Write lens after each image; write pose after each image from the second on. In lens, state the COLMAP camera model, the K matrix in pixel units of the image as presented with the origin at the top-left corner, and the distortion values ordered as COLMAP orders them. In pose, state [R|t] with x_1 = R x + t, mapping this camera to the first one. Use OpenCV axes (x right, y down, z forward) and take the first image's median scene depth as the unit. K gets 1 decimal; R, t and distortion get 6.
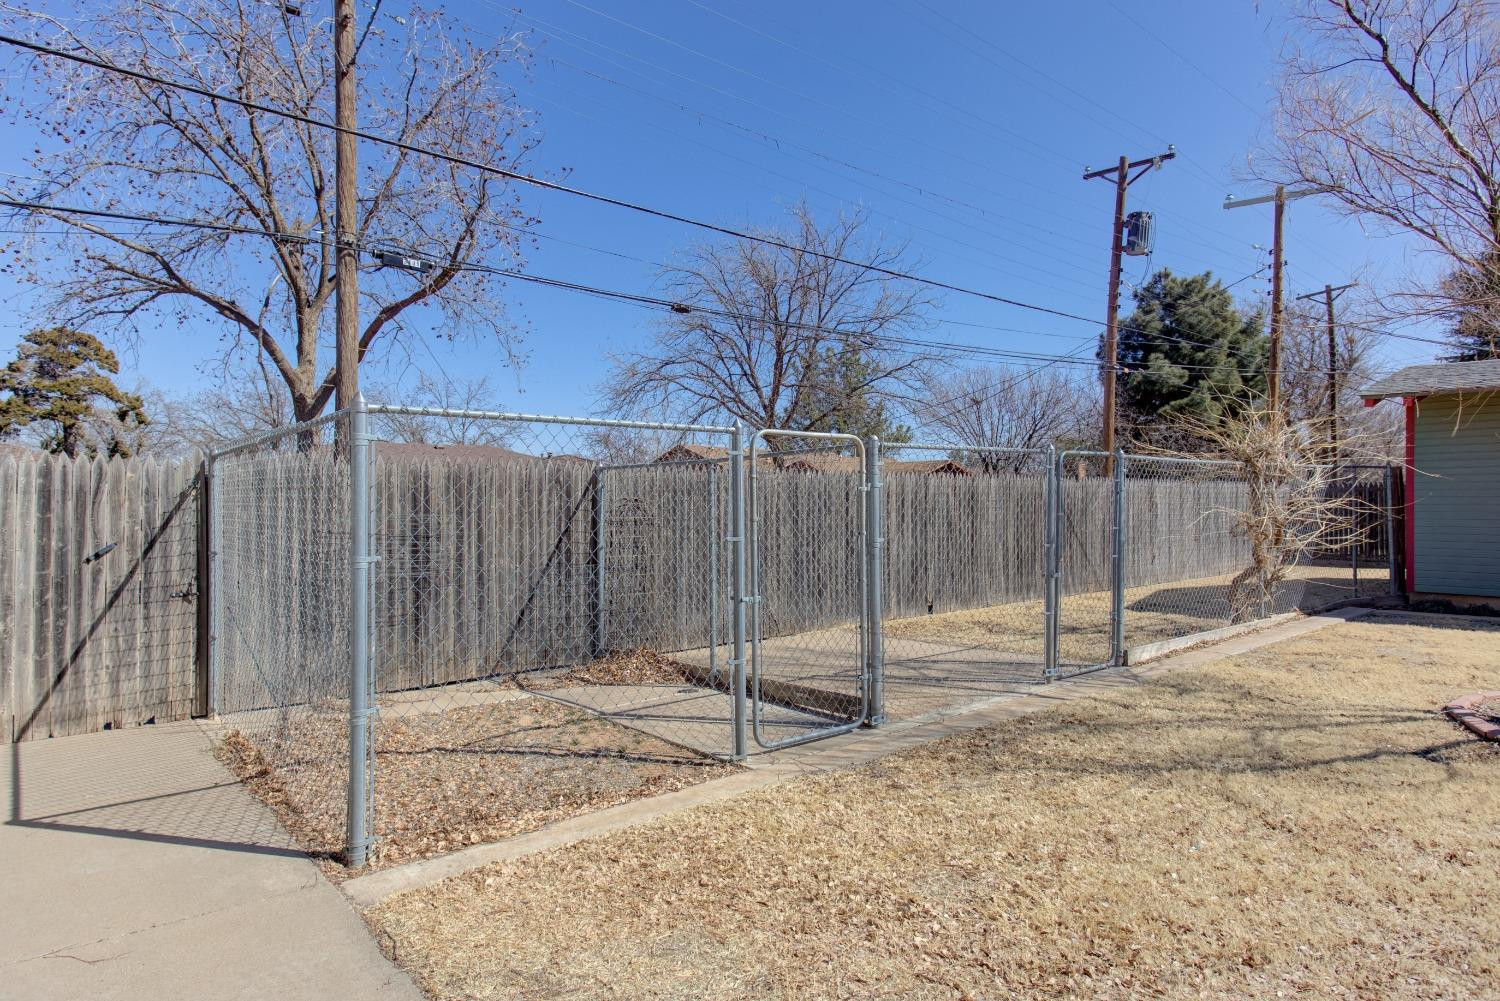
lens RADIAL K [[850.0, 0, 746.1], [0, 850.0, 498.1], [0, 0, 1]] dist [0.000027, 0.000573]
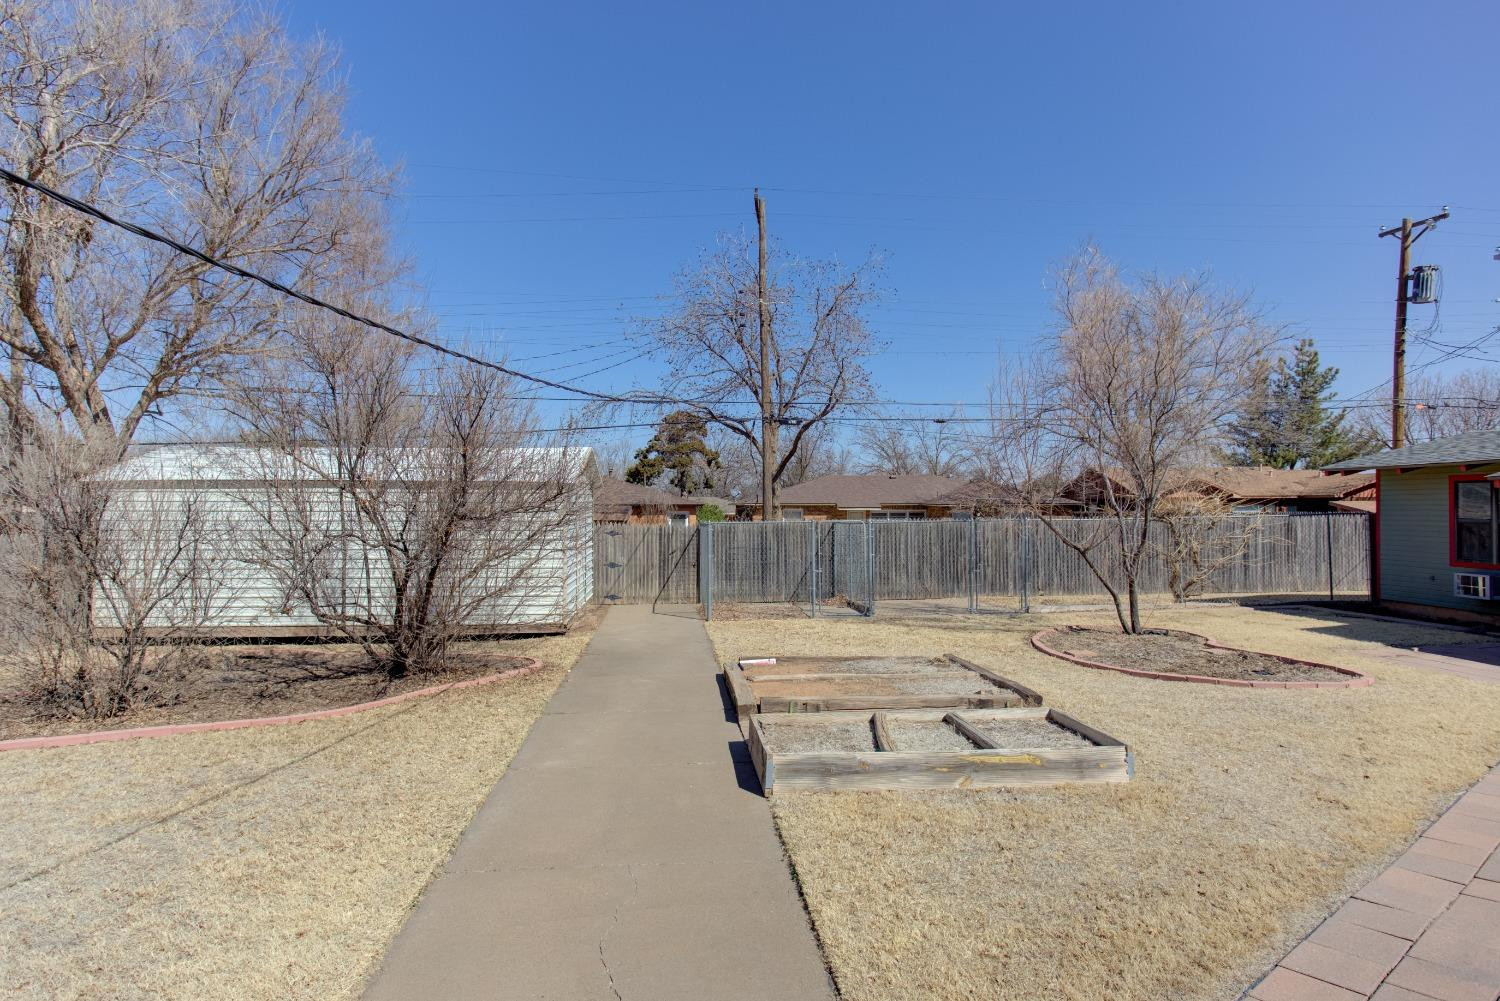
lens RADIAL K [[850.0, 0, 749.4], [0, 850.0, 503.4], [0, 0, 1]] dist [0.000027, 0.000573]
pose [[0.821662, -0.006494, -0.569937, 0.367343], [0.008615, 0.999962, 0.001026, -0.033706], [0.569909, -0.005753, 0.821687, -0.416073]]
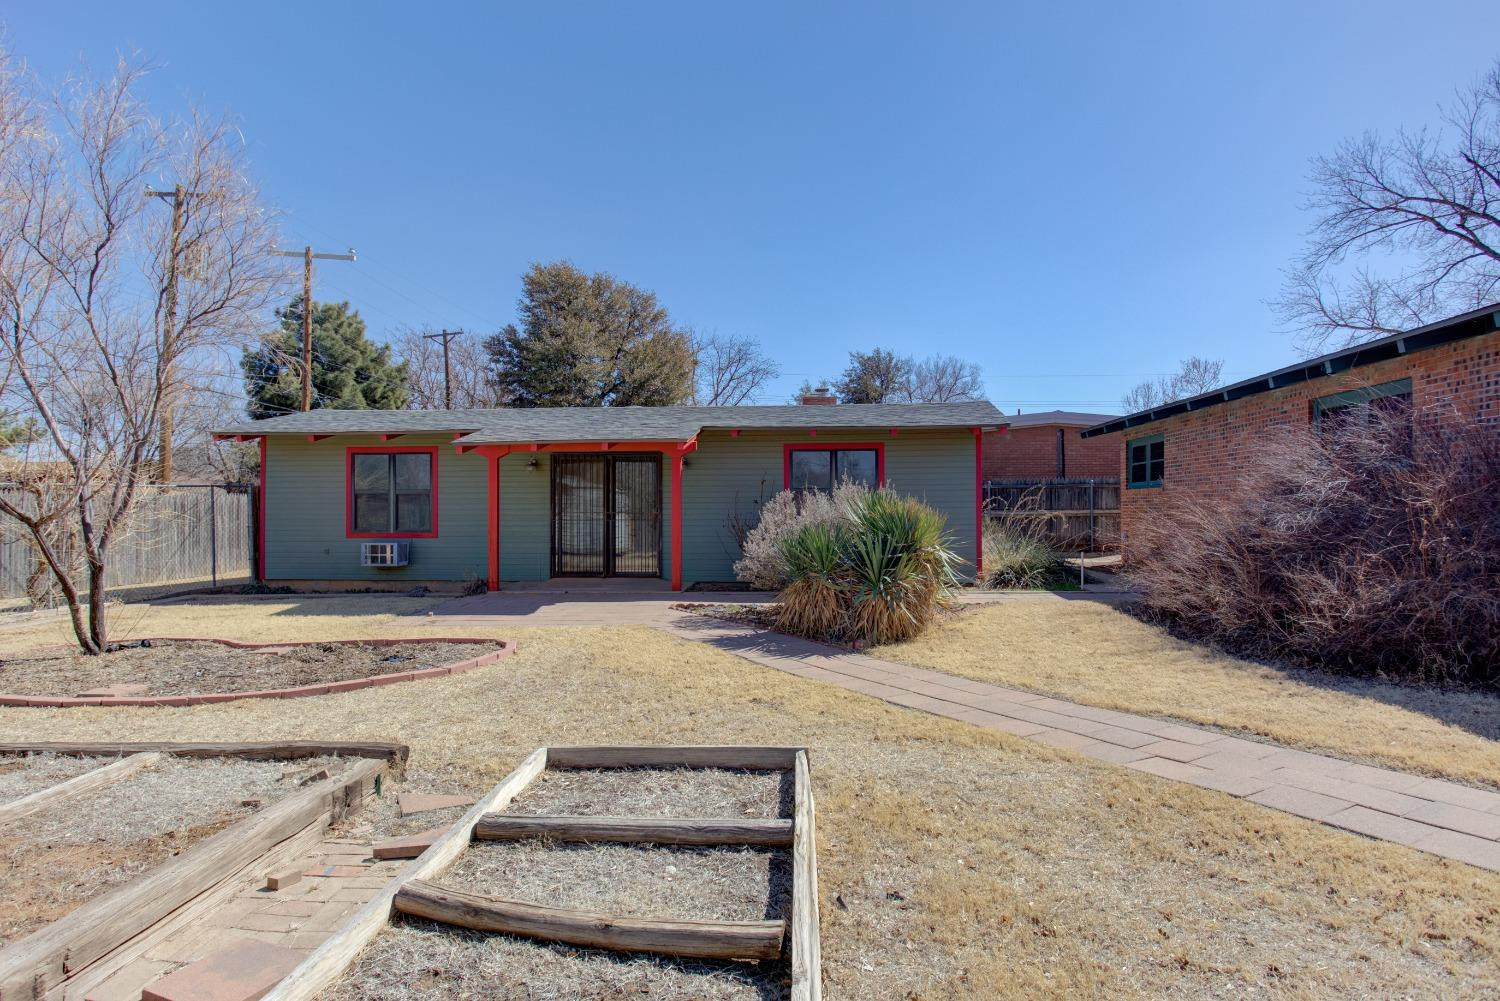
lens RADIAL K [[850.0, 0, 746.2], [0, 850.0, 506.0], [0, 0, 1]] dist [0.000027, 0.000573]
pose [[0.698560, 0.001159, 0.715550, 0.178488], [-0.005523, 0.999978, 0.003772, -0.008614], [-0.715530, -0.006587, 0.698551, -0.249446]]
